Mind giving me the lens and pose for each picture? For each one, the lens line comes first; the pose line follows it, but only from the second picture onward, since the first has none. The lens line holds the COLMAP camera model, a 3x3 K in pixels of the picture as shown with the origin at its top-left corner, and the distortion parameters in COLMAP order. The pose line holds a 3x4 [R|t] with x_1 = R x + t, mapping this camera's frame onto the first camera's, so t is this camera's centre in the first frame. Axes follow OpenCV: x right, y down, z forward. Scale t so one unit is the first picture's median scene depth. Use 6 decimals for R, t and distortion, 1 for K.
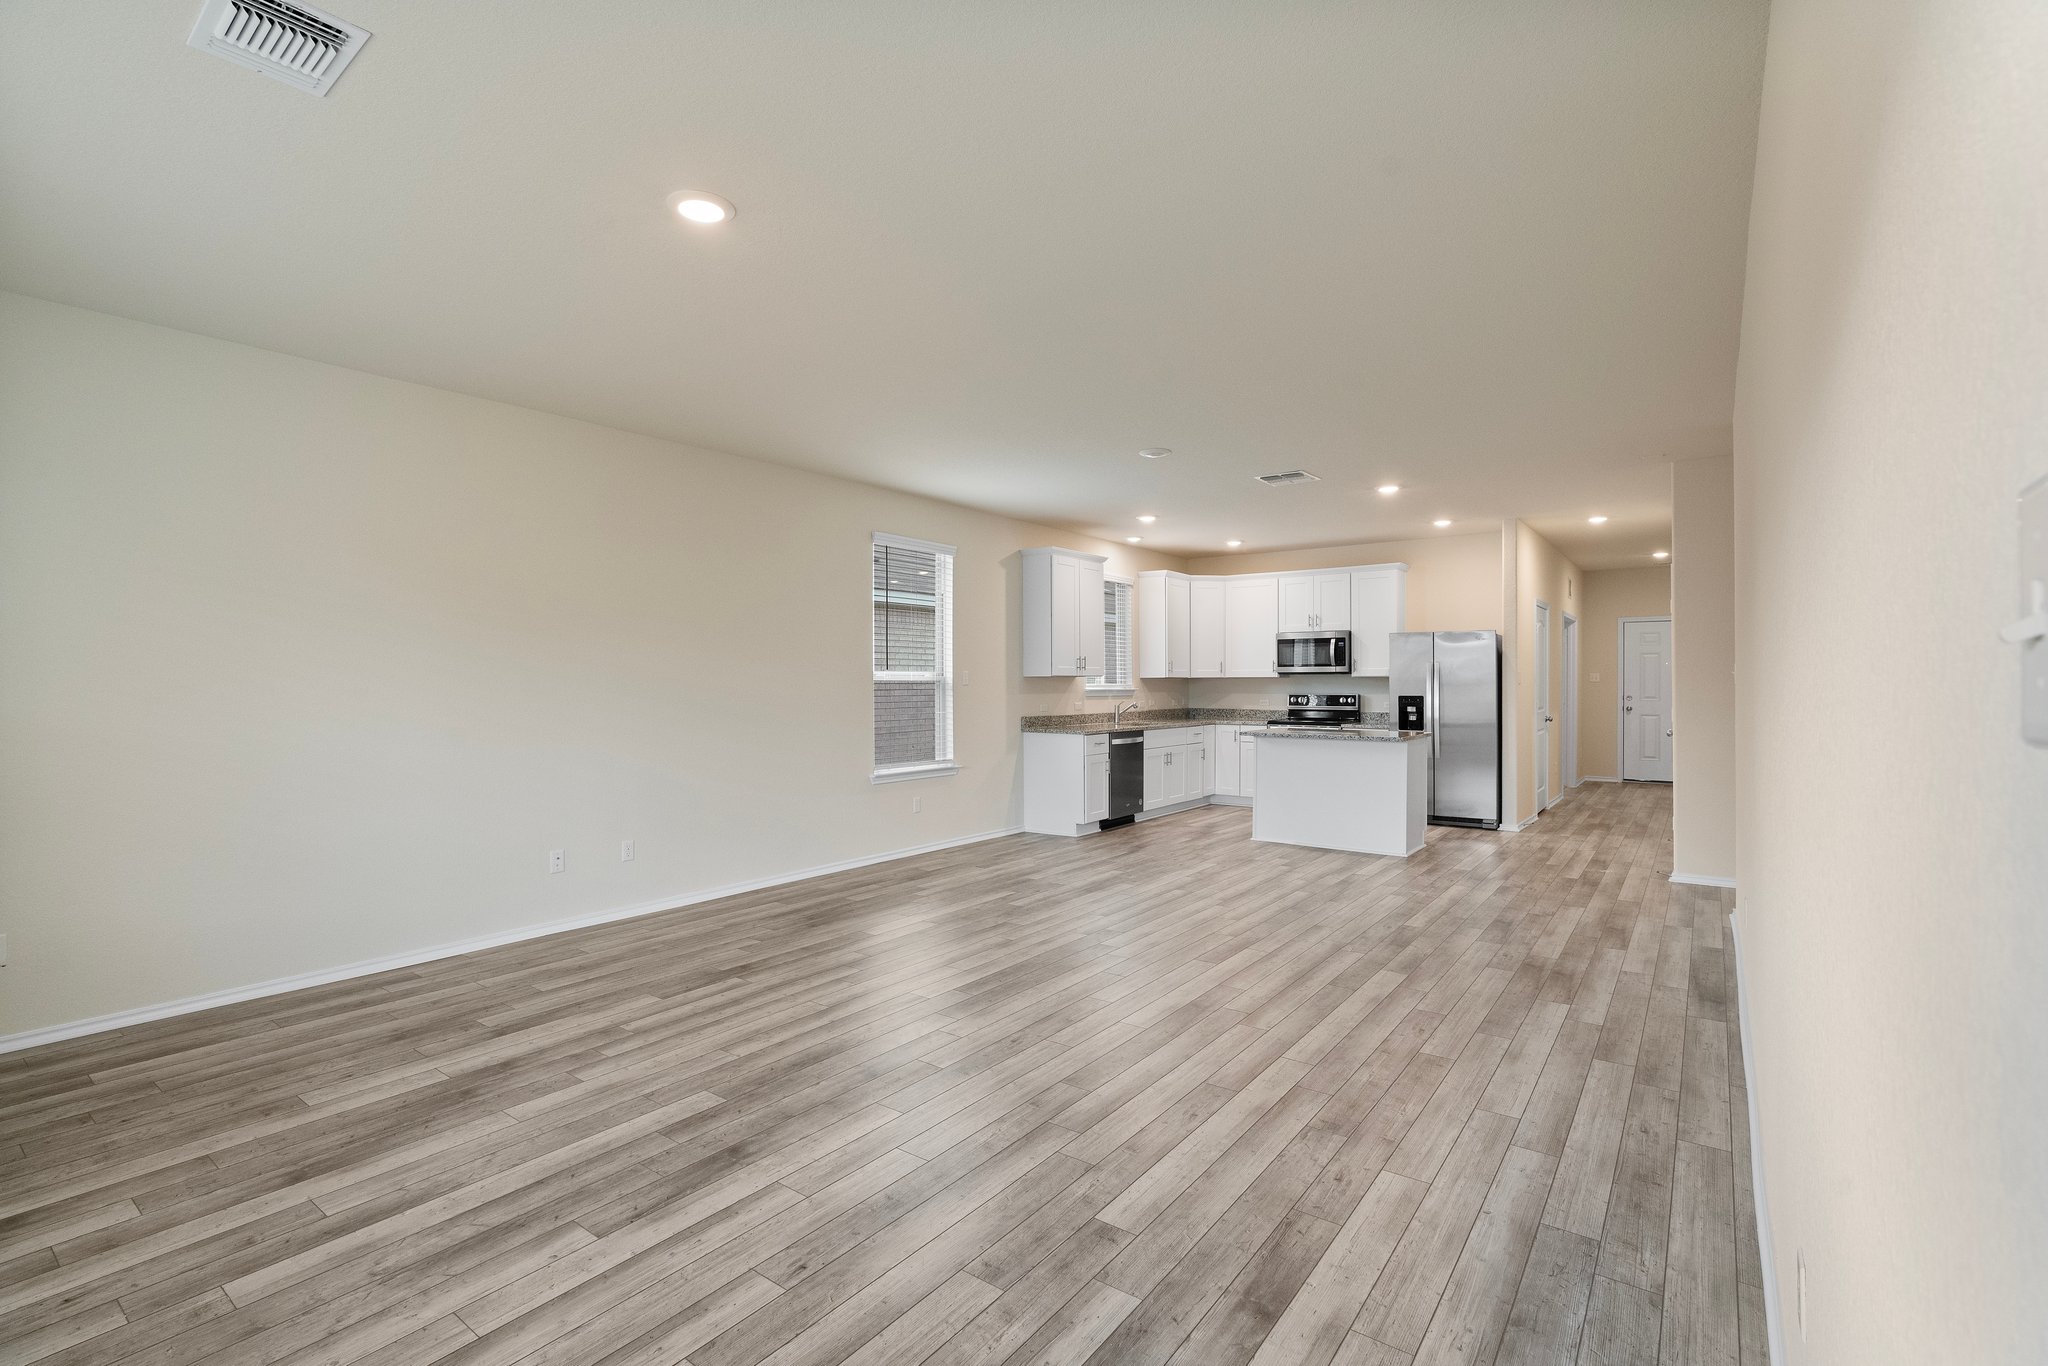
lens RADIAL K [[937.6, 0, 1017.5], [0, 937.6, 687.7], [0, 0, 1]] dist [-0.017290, 0.005368]
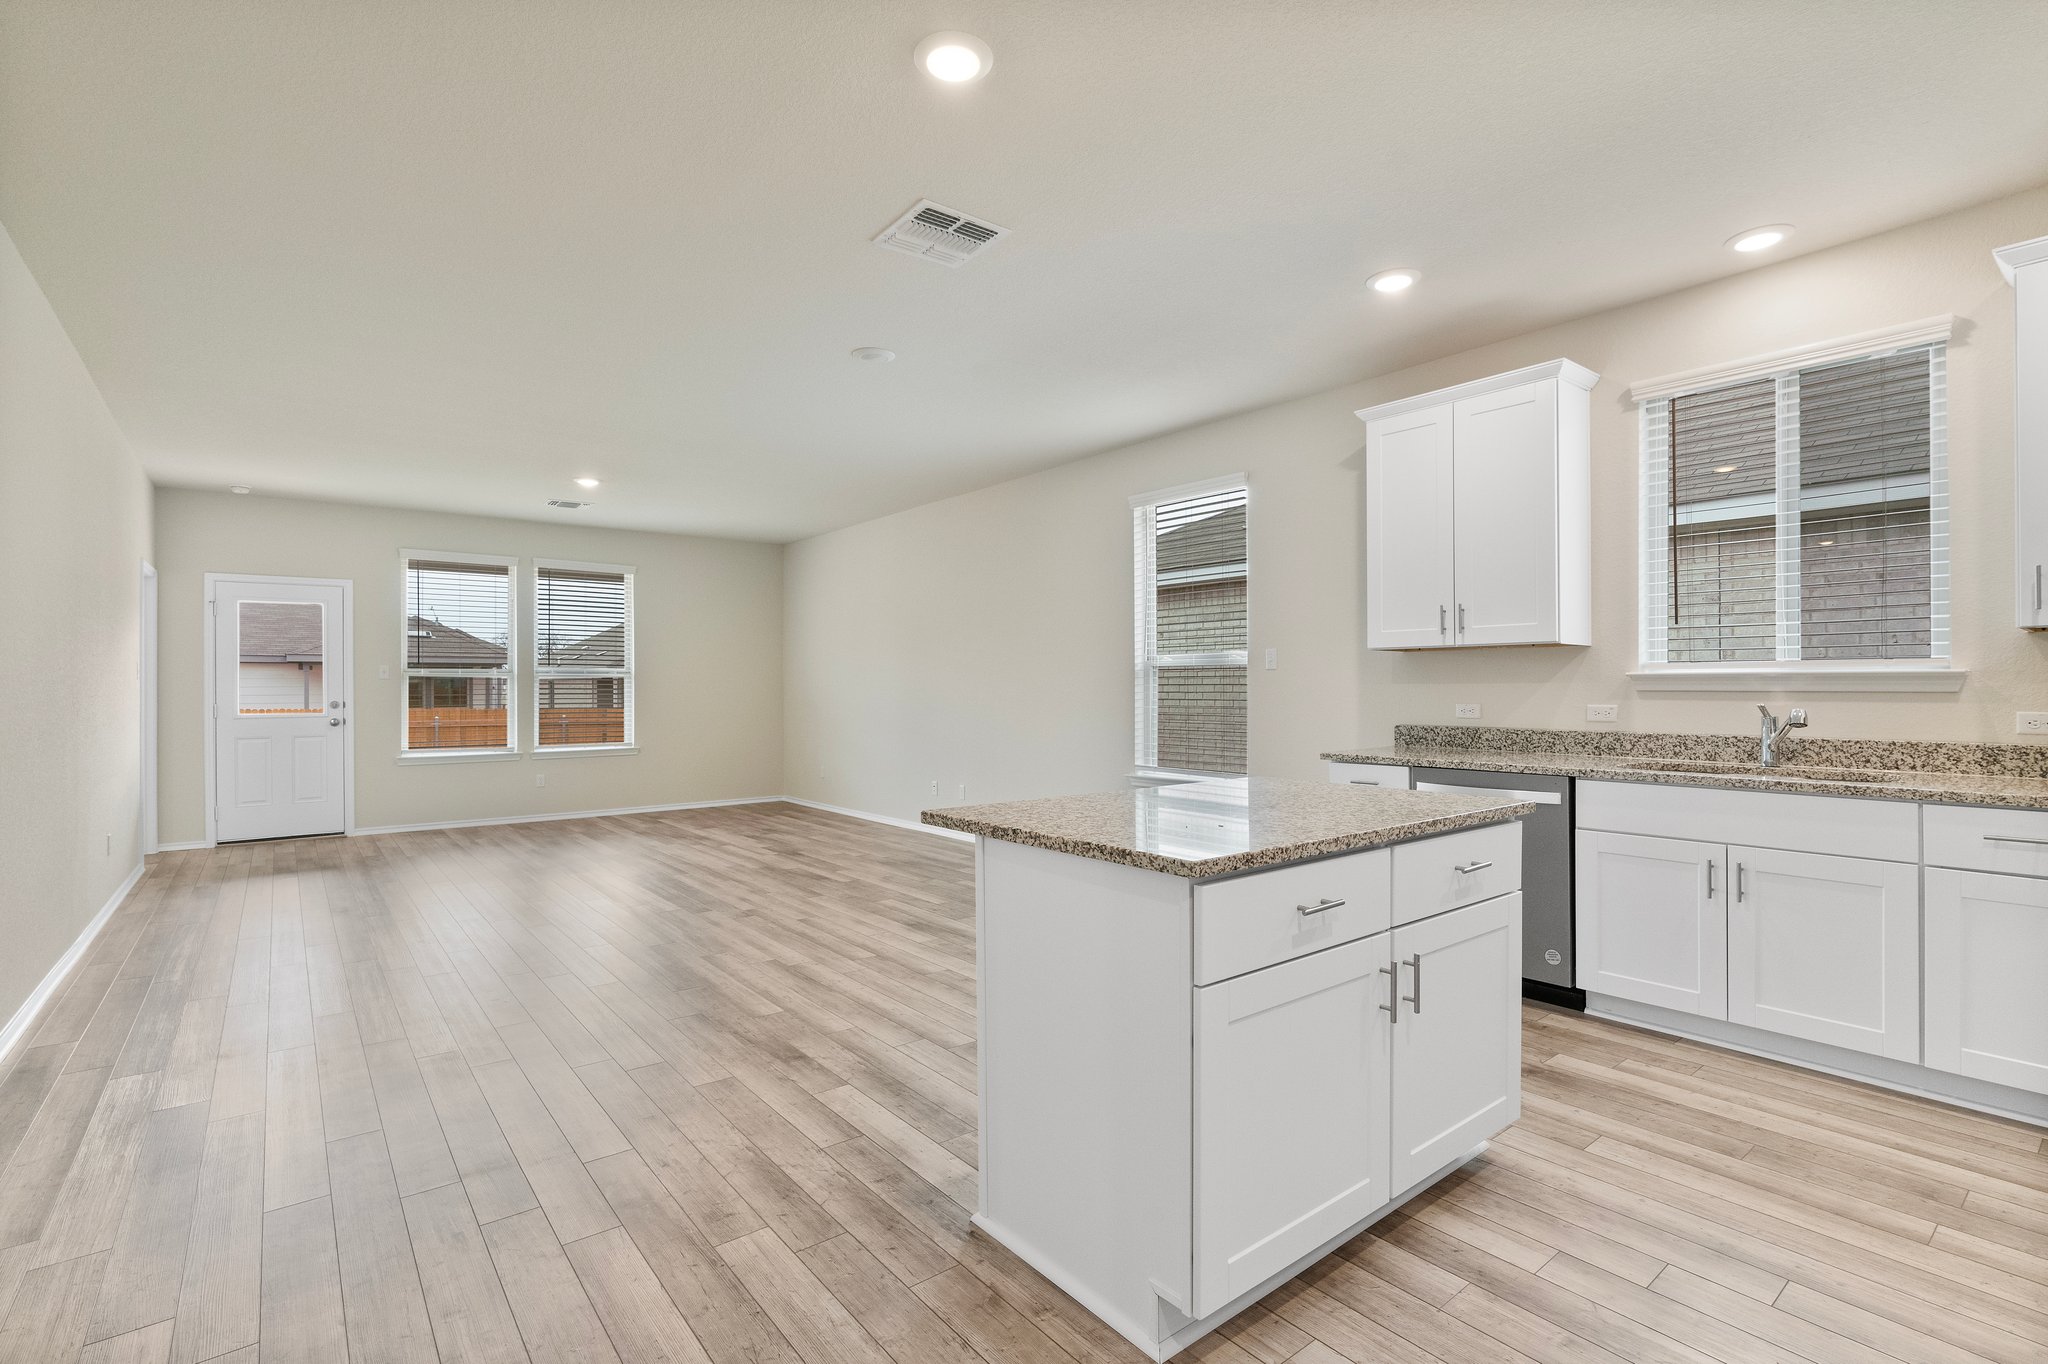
lens RADIAL K [[937.6, 0, 1007.9], [0, 937.6, 686.1], [0, 0, 1]] dist [-0.017290, 0.005368]
pose [[-0.254298, 0.001337, -0.967125, 0.599200], [-0.000955, 0.999998, 0.001634, 0.007676], [0.967125, 0.001339, -0.254297, 0.929534]]
